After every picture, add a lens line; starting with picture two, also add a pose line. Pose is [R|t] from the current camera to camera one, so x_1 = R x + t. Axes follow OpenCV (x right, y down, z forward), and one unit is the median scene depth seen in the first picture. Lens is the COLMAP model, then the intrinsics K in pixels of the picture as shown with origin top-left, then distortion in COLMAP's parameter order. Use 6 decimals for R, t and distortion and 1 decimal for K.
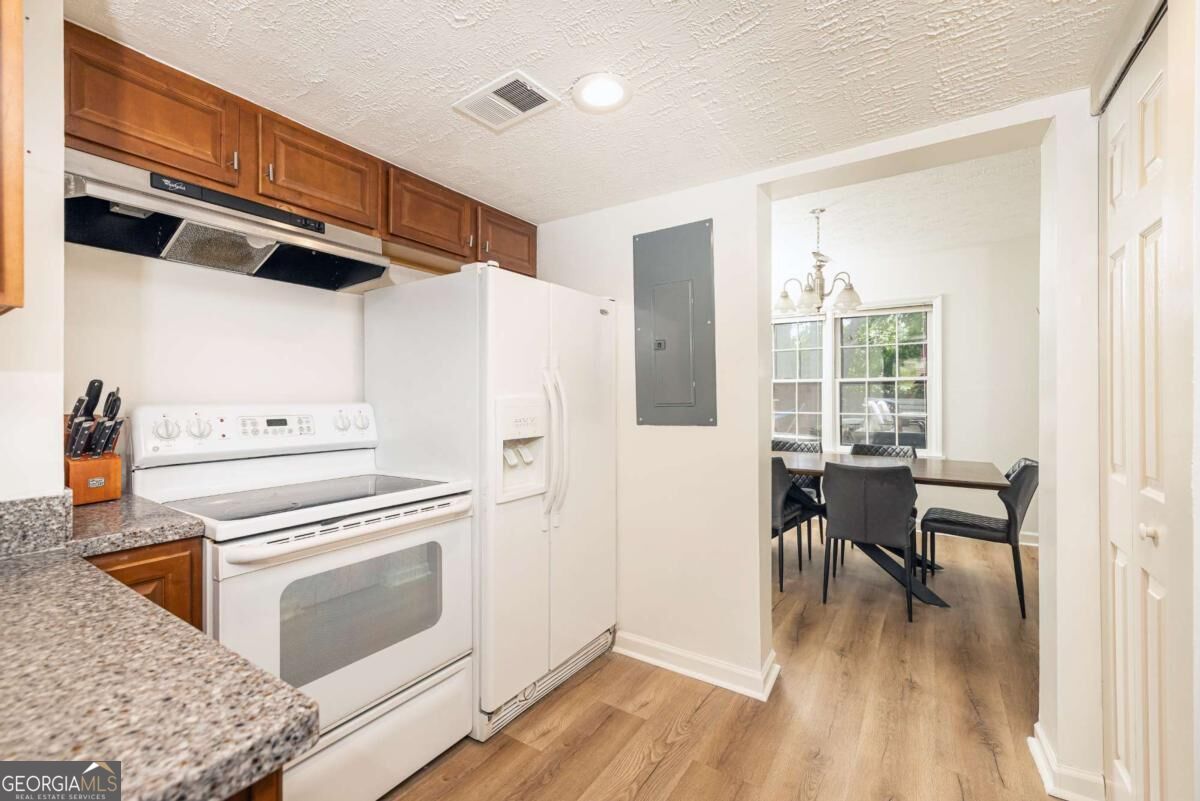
lens RADIAL K [[510.1, 0, 600.0], [0, 510.1, 400.5], [0, 0, 1]] dist [0.002340, 0.000139]
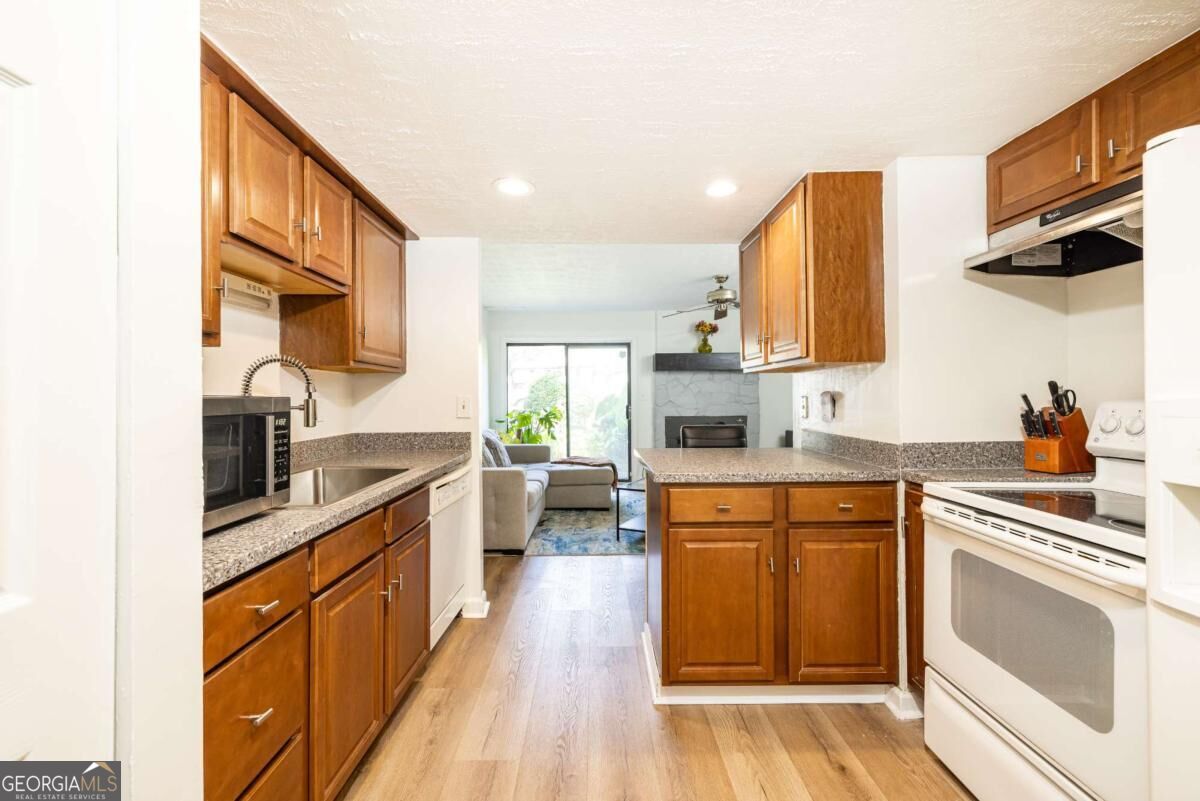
lens RADIAL K [[510.1, 0, 600.0], [0, 510.1, 400.5], [0, 0, 1]] dist [0.002340, 0.000139]
pose [[-0.836639, 0.006259, -0.547719, 0.687496], [0.004192, 0.999979, 0.005022, -0.003708], [0.547739, 0.001906, -0.836647, 1.404584]]
